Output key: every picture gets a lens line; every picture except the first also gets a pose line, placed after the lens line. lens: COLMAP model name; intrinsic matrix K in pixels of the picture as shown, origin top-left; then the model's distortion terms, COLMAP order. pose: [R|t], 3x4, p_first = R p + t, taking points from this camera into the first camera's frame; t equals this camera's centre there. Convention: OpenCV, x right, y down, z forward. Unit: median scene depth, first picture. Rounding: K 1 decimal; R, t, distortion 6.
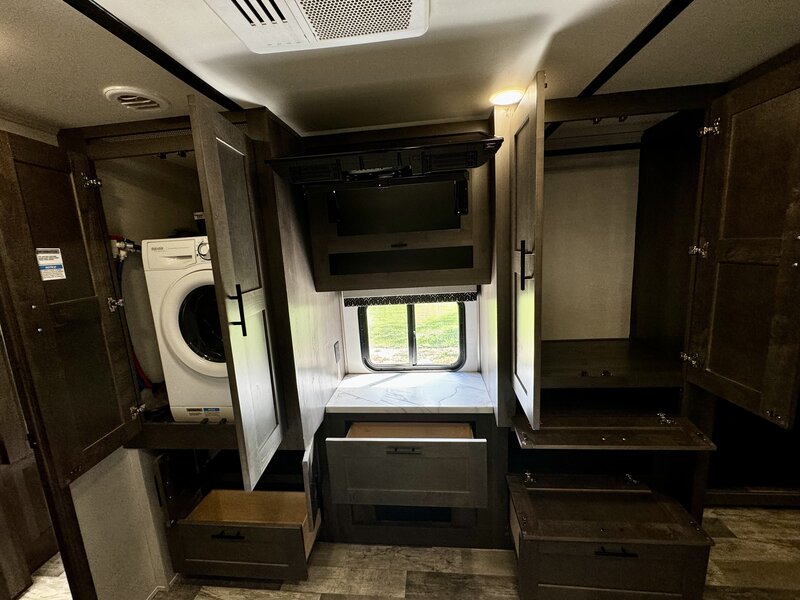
lens RADIAL K [[318.0, 0, 396.6], [0, 318.0, 304.8], [0, 0, 1]] dist [-0.002420, -0.000712]
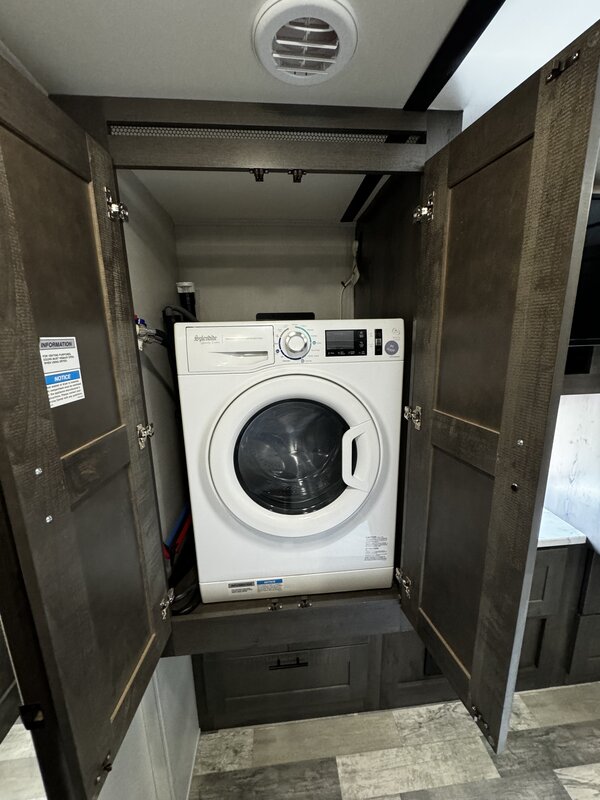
lens RADIAL K [[302.2, 0, 306.3], [0, 302.2, 393.9], [0, 0, 1]] dist [-0.002340, -0.000528]
pose [[0.982505, -0.002429, 0.186219, -0.539534], [-0.002397, 0.999667, 0.025683, -0.070129], [-0.186220, -0.025680, 0.982172, 0.323138]]
